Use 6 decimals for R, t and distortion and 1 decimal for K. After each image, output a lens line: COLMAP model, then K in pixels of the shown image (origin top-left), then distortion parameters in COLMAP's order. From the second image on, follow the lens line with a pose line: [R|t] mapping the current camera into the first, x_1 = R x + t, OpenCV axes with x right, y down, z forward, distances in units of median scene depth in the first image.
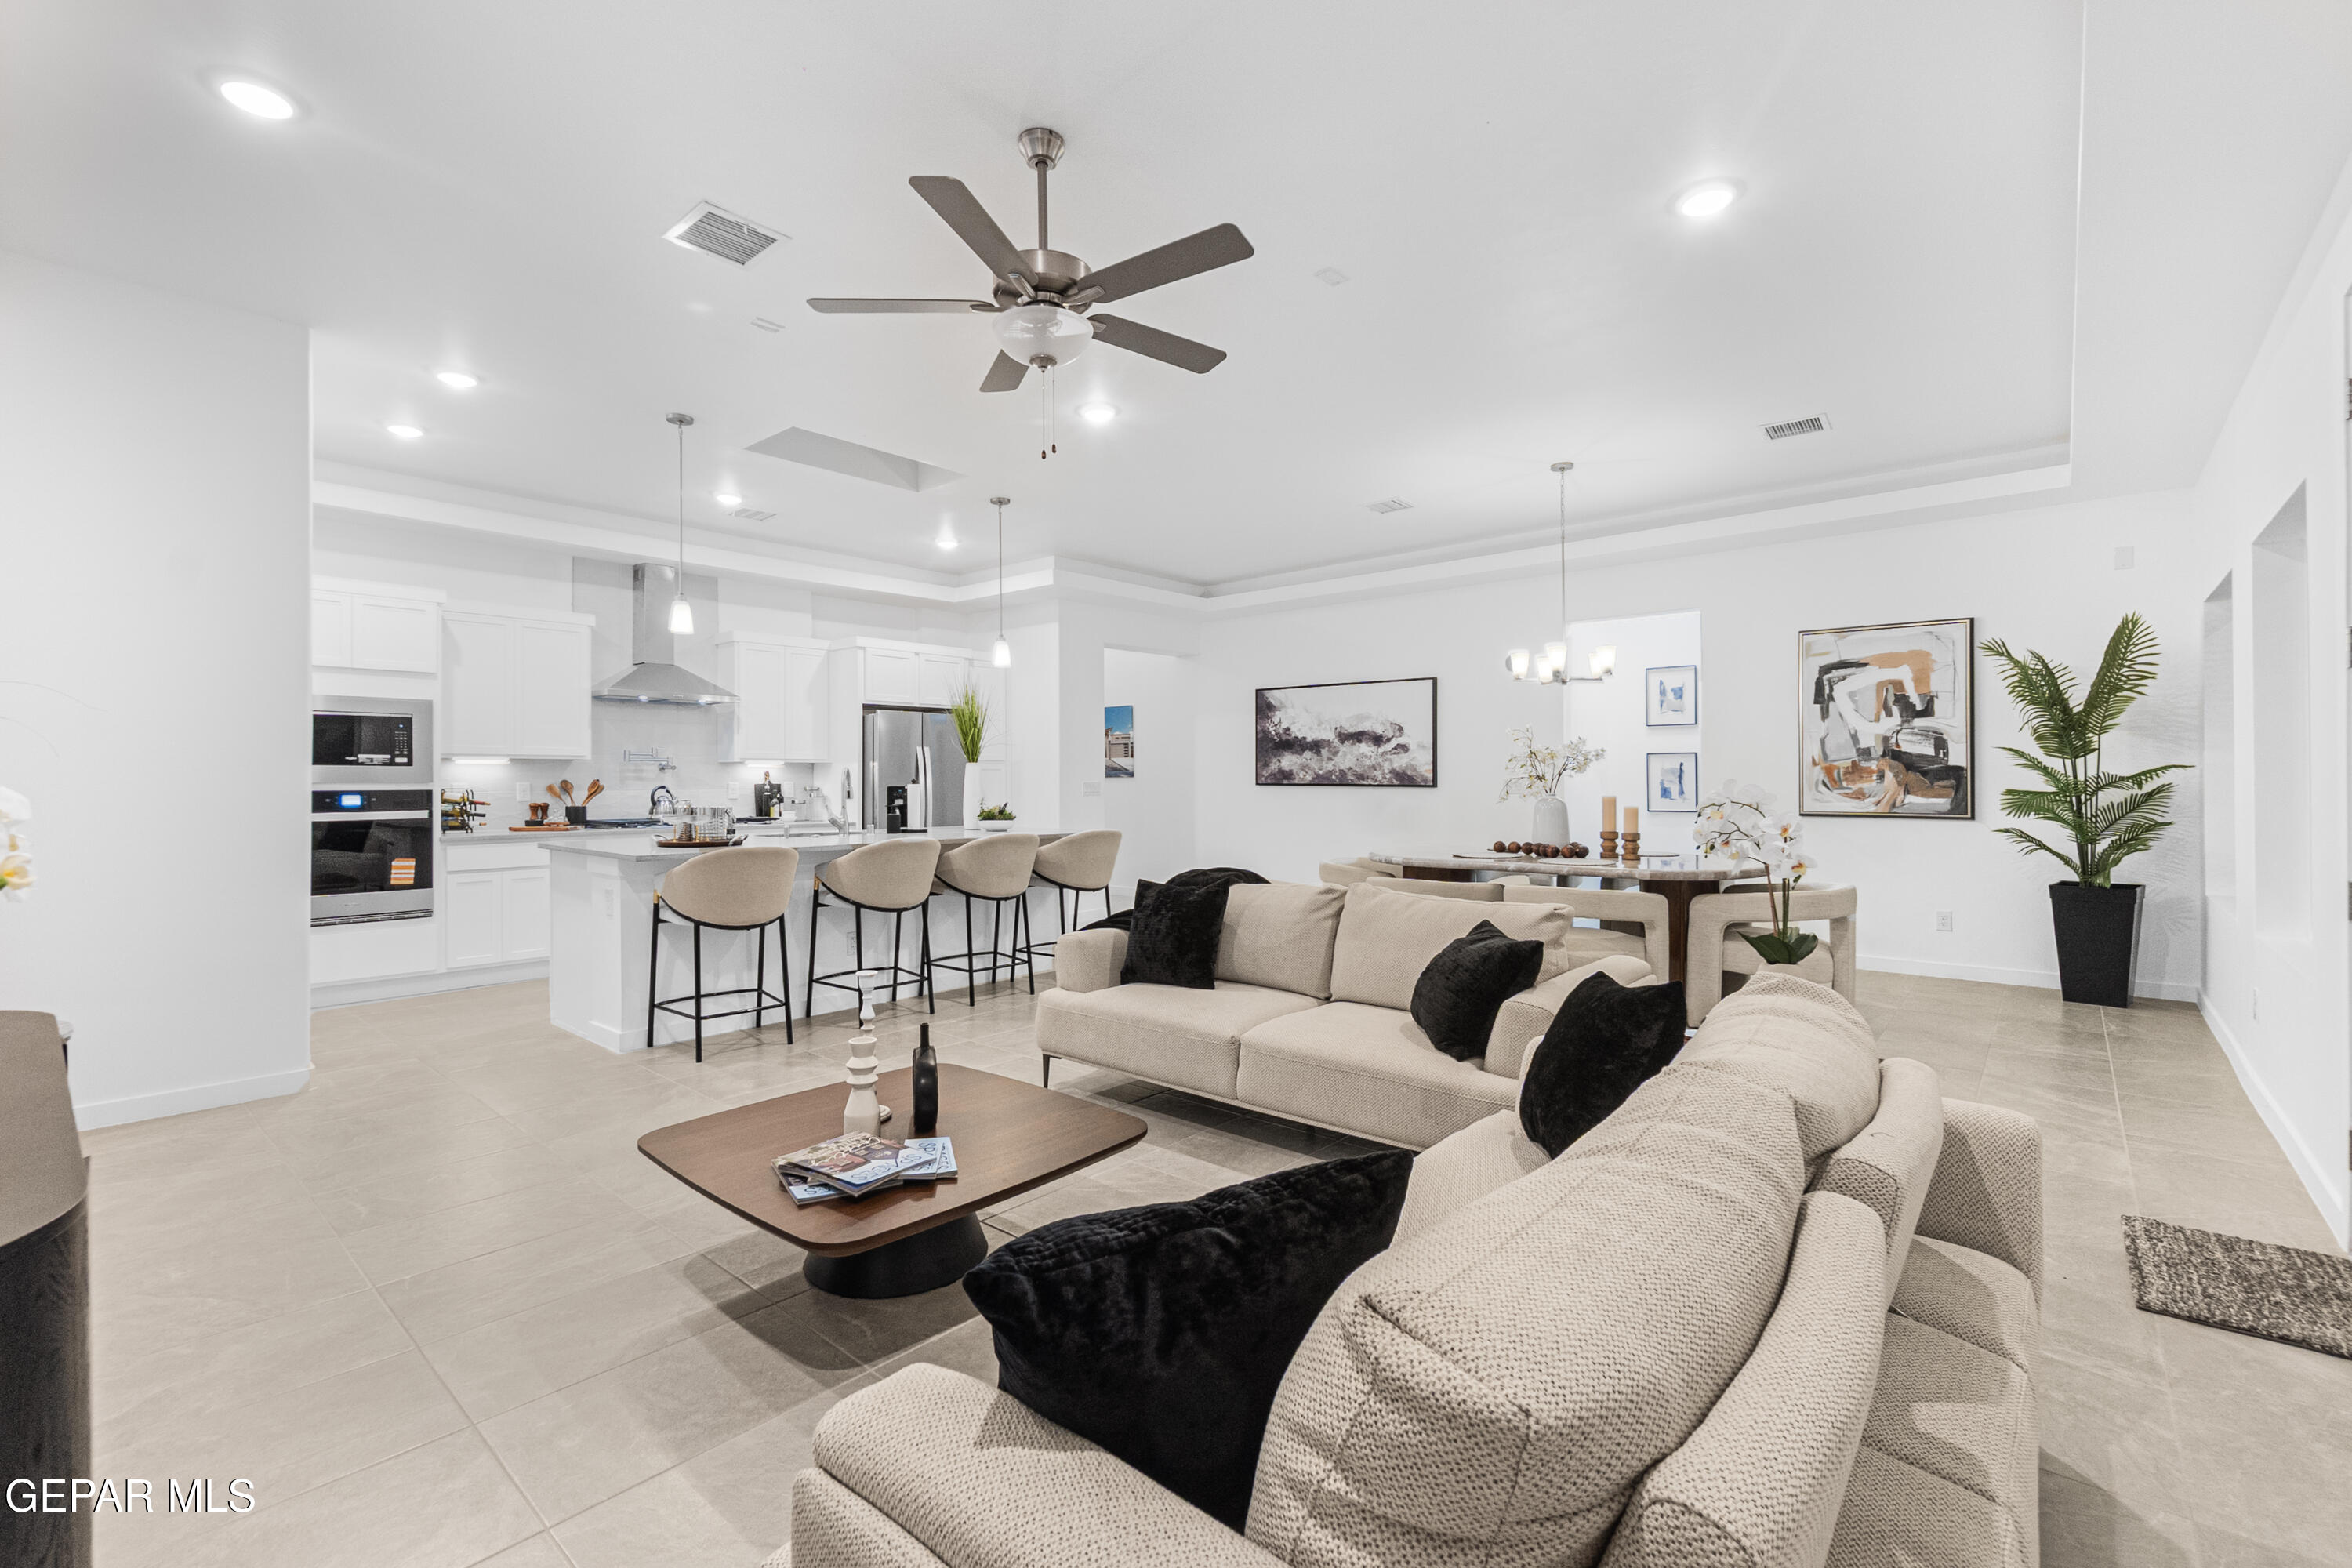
lens RADIAL K [[1021.9, 0, 1136.2], [0, 1021.9, 800.7], [0, 0, 1]] dist [-0.007283, 0.002402]
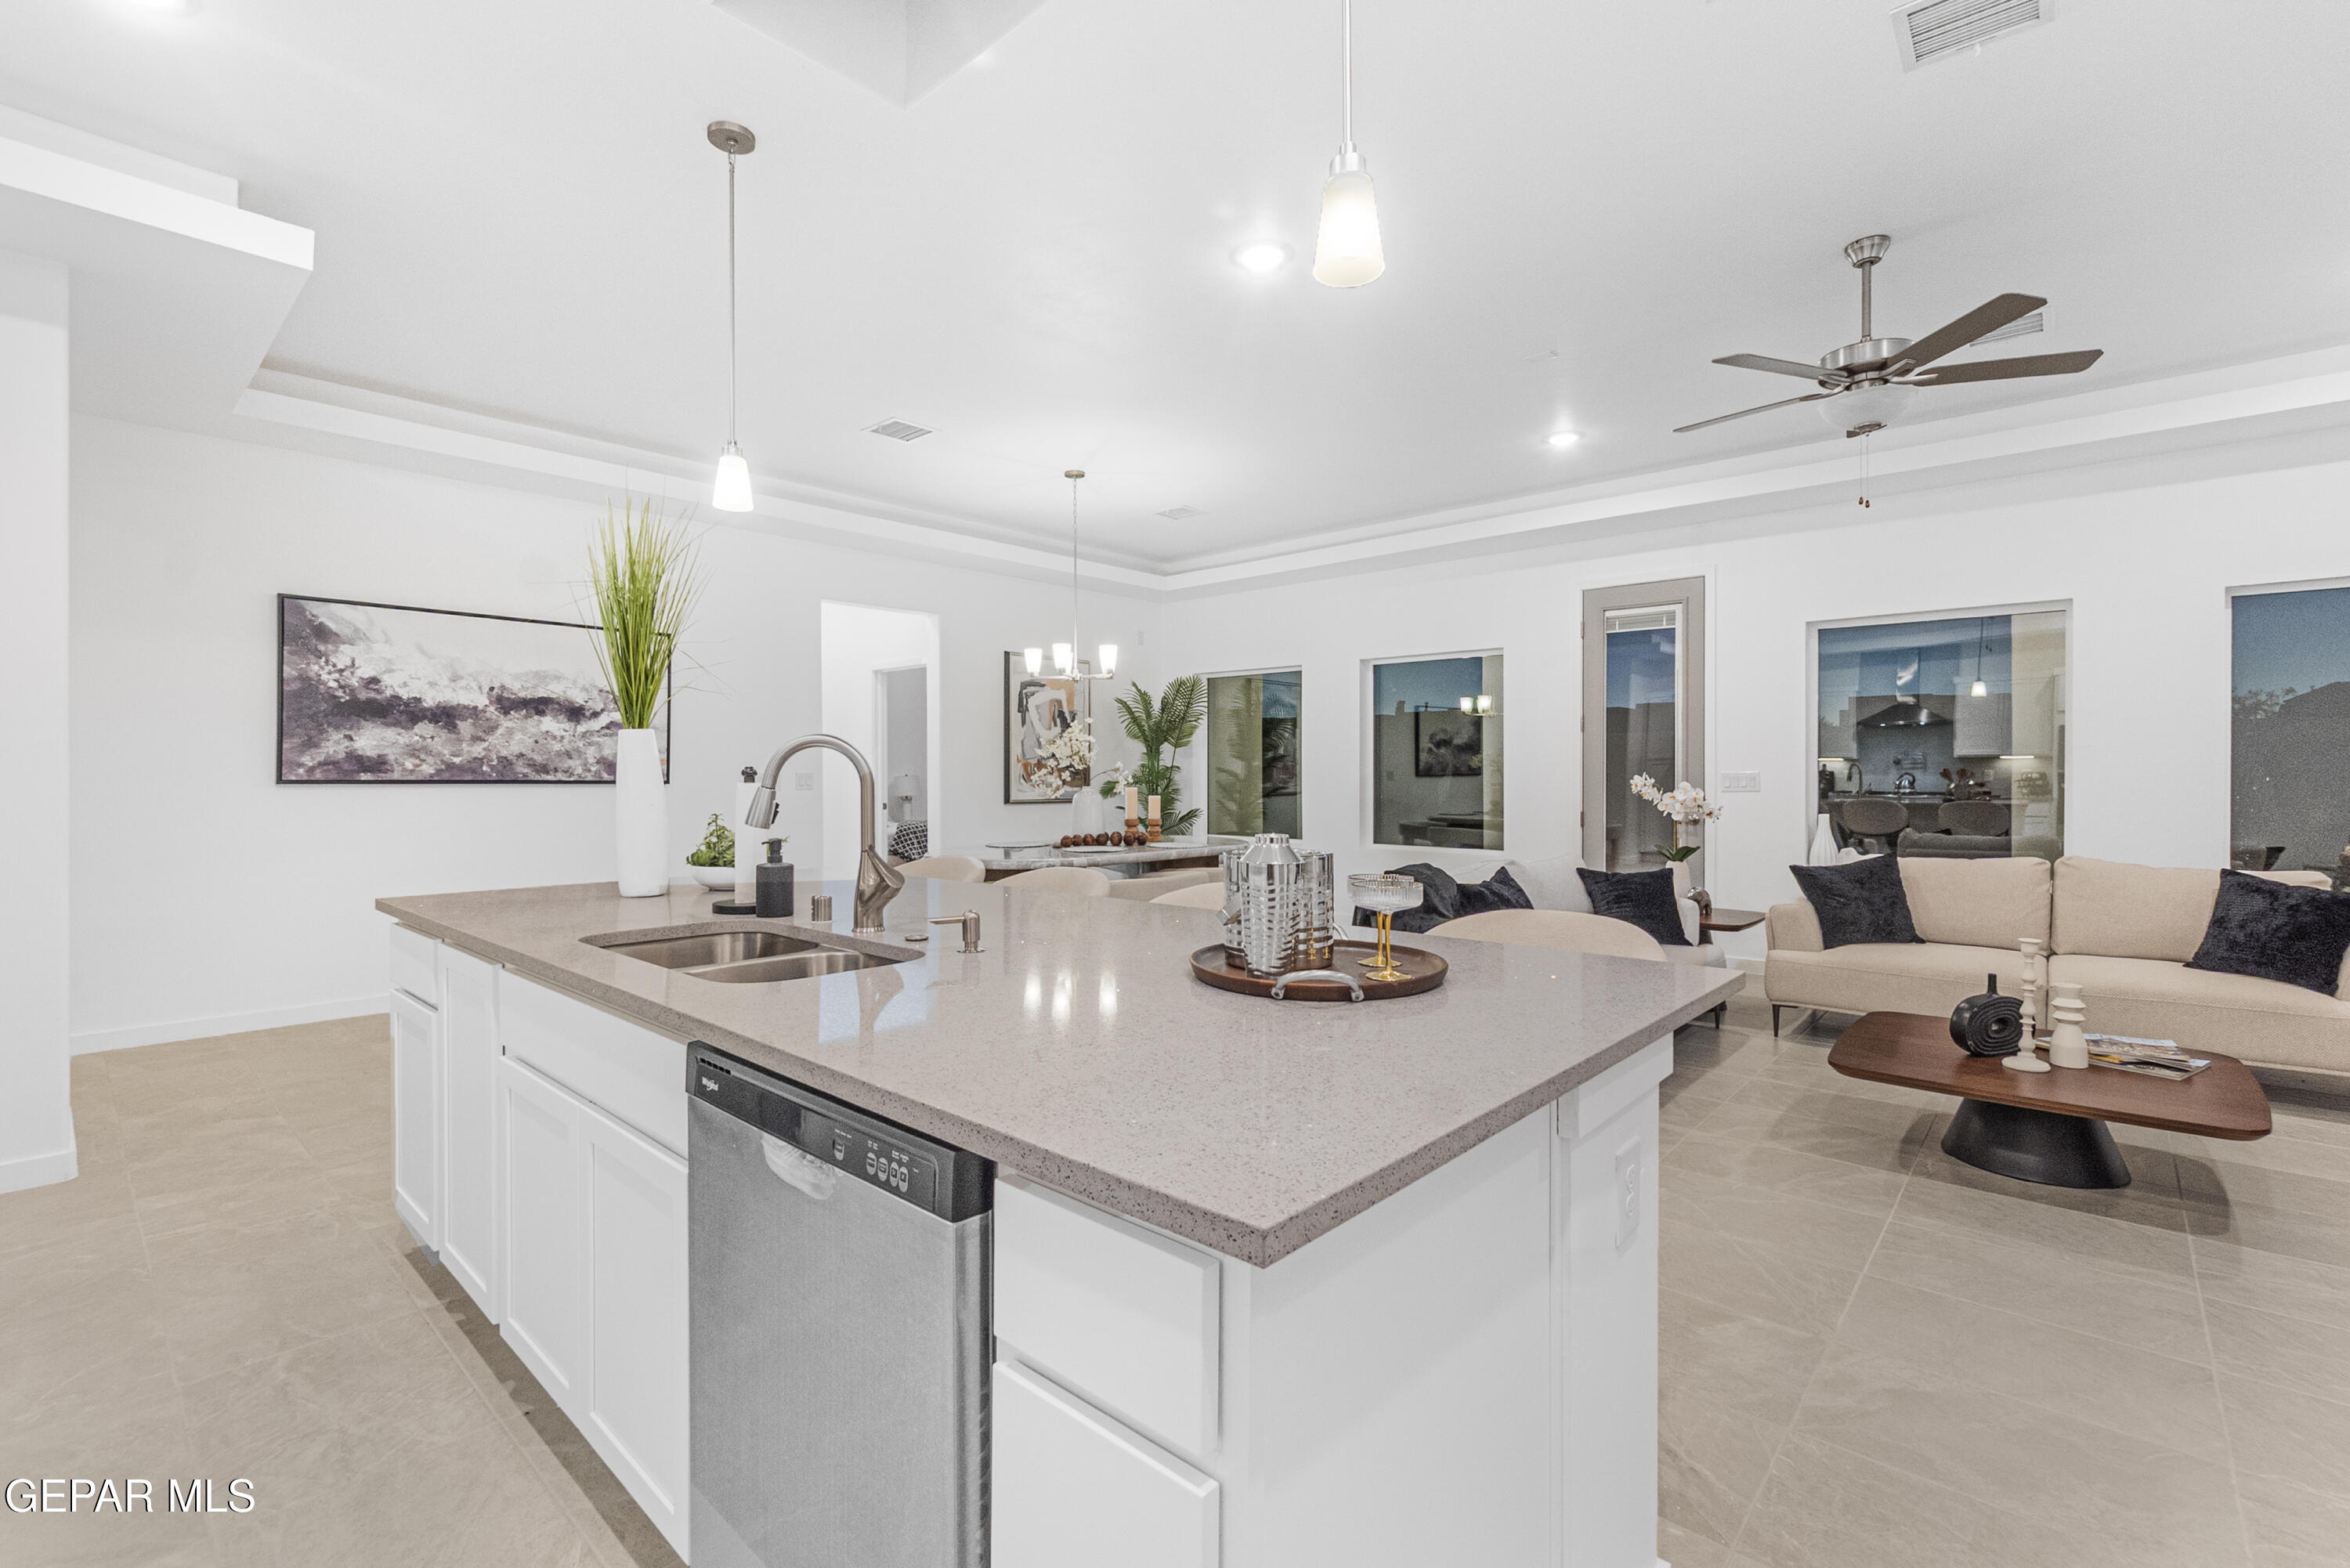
lens RADIAL K [[1021.0, 0, 1210.1], [0, 1021.0, 778.0], [0, 0, 1]] dist [-0.007283, 0.002402]
pose [[-0.020785, -0.001245, 0.999783, -0.447155], [0.021390, 0.999770, 0.001690, -0.010062], [-0.999555, 0.021421, -0.020753, 0.625977]]
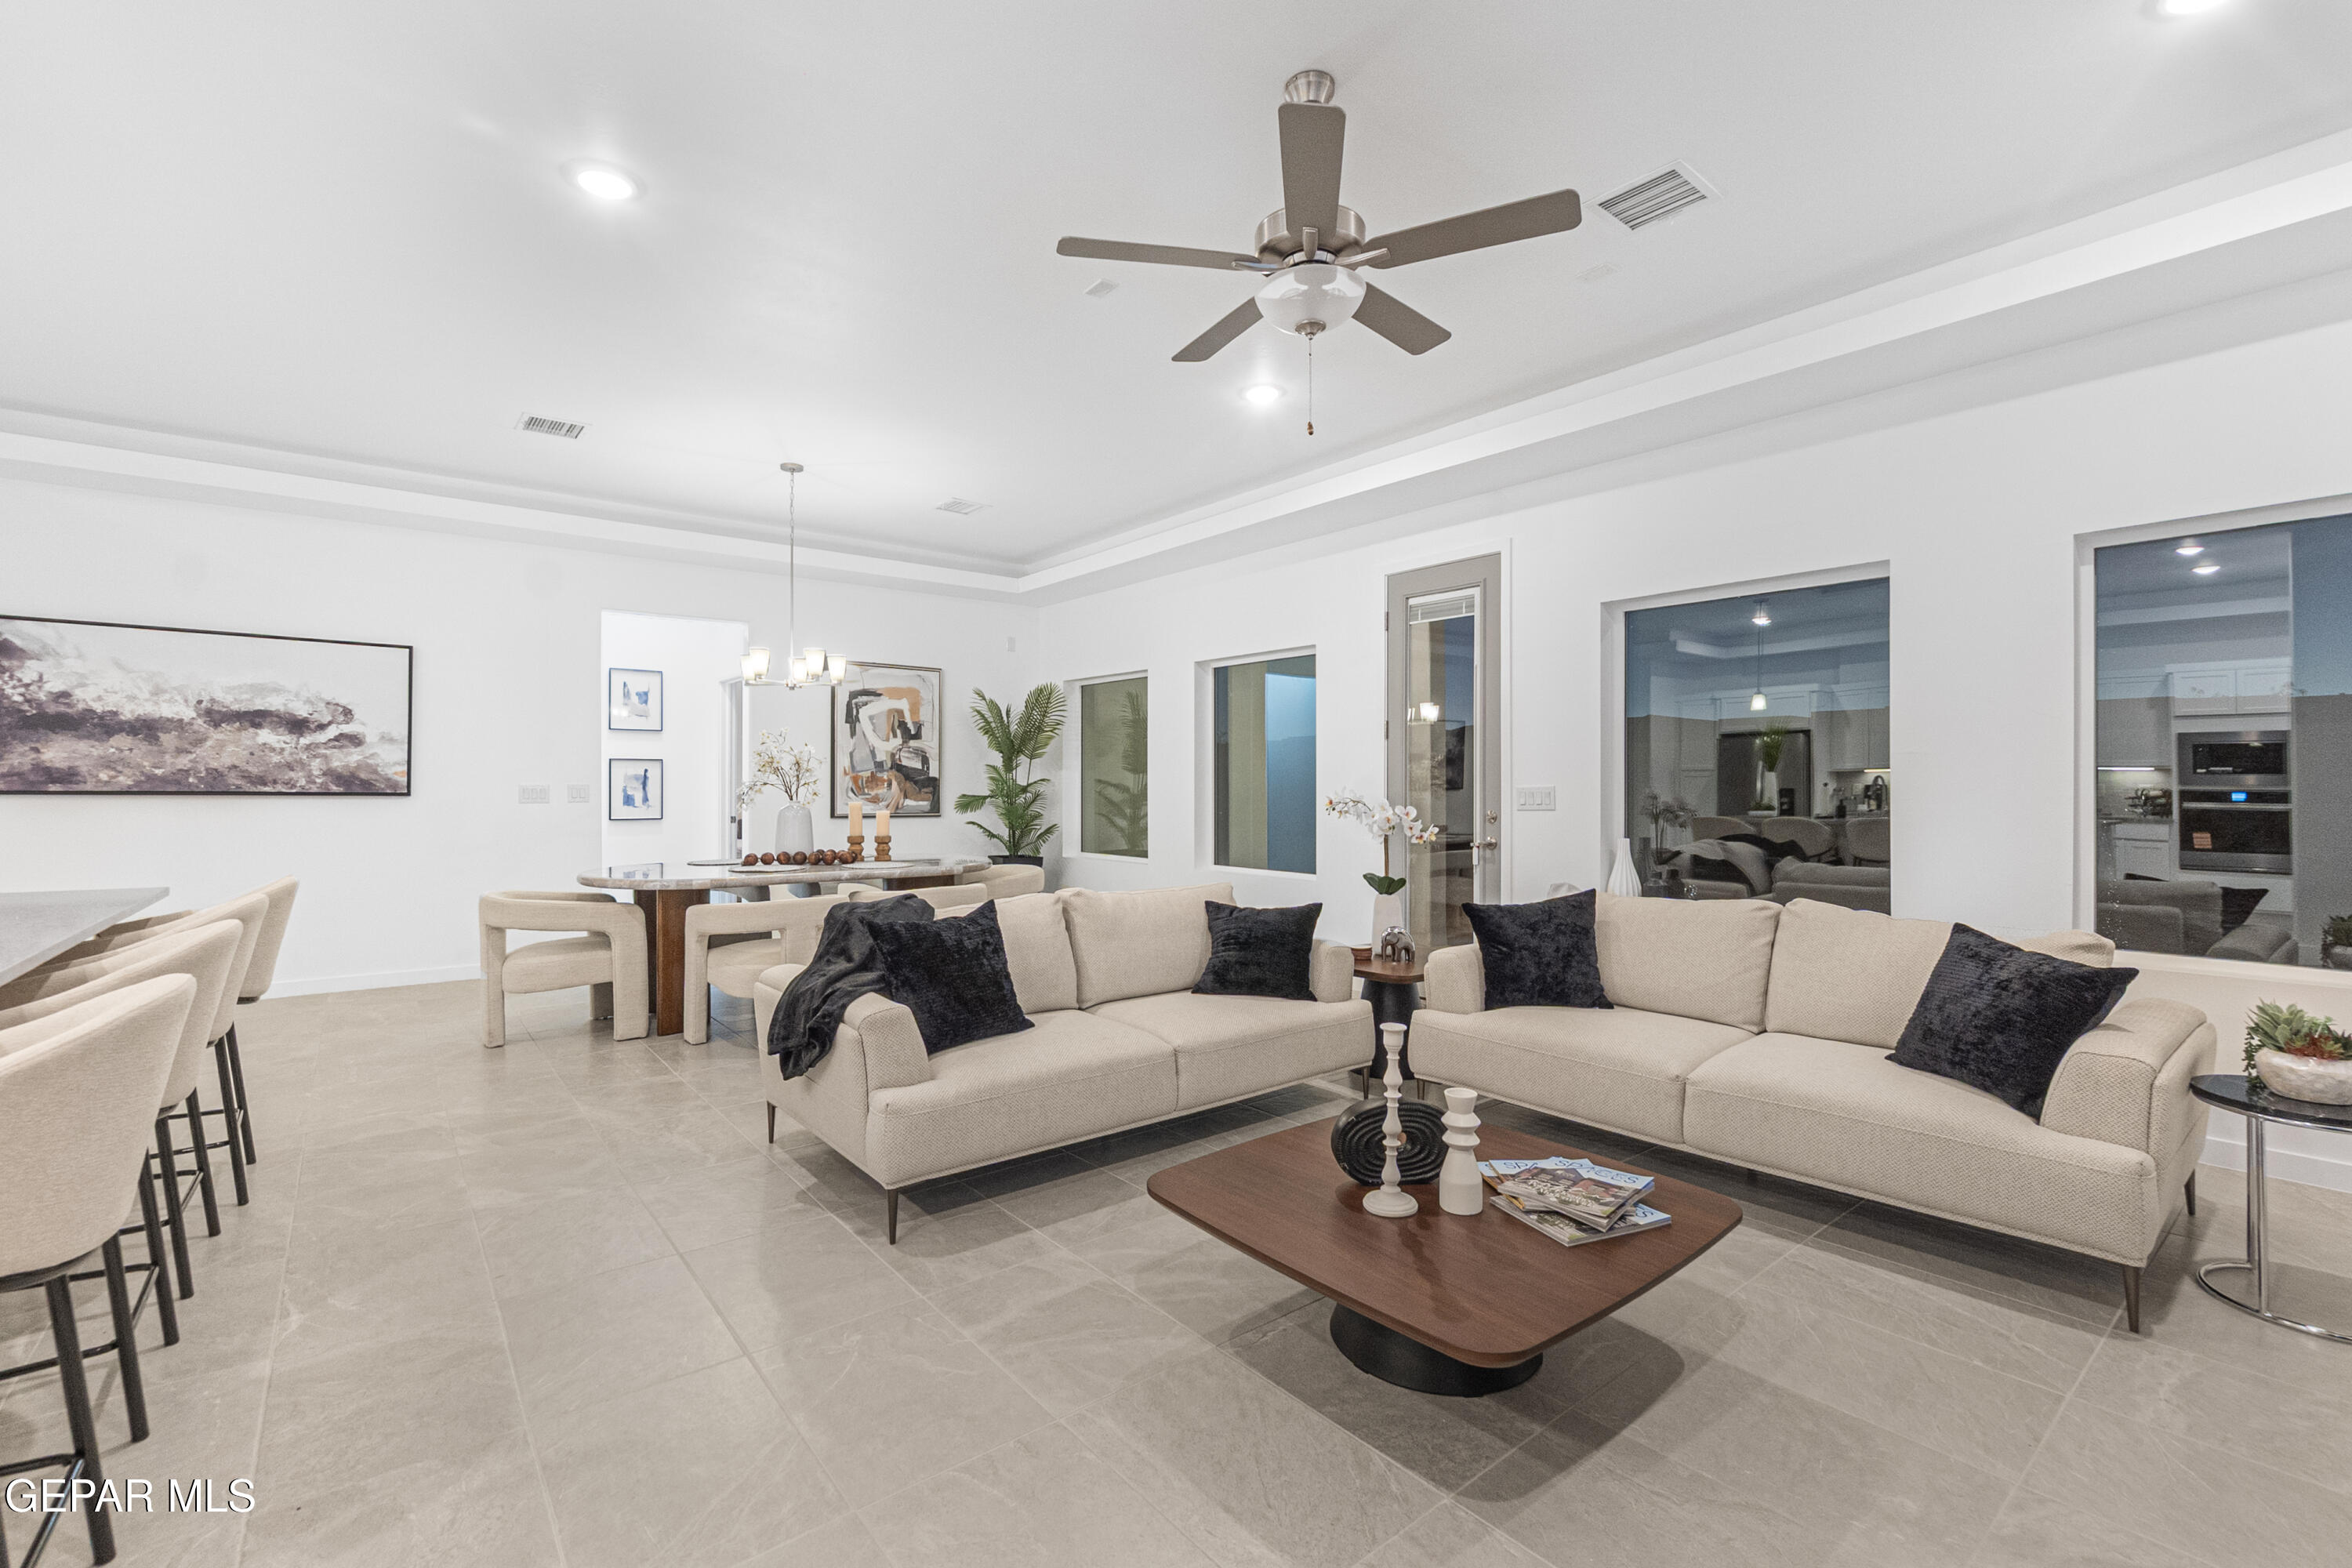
lens RADIAL K [[1021.9, 0, 1199.8], [0, 1021.9, 783.3], [0, 0, 1]] dist [-0.007283, 0.002402]
pose [[0.139782, 0.007386, 0.990155, -0.350638], [0.018265, 0.999783, -0.010036, -0.004404], [-0.990014, 0.019488, 0.139617, 0.337579]]
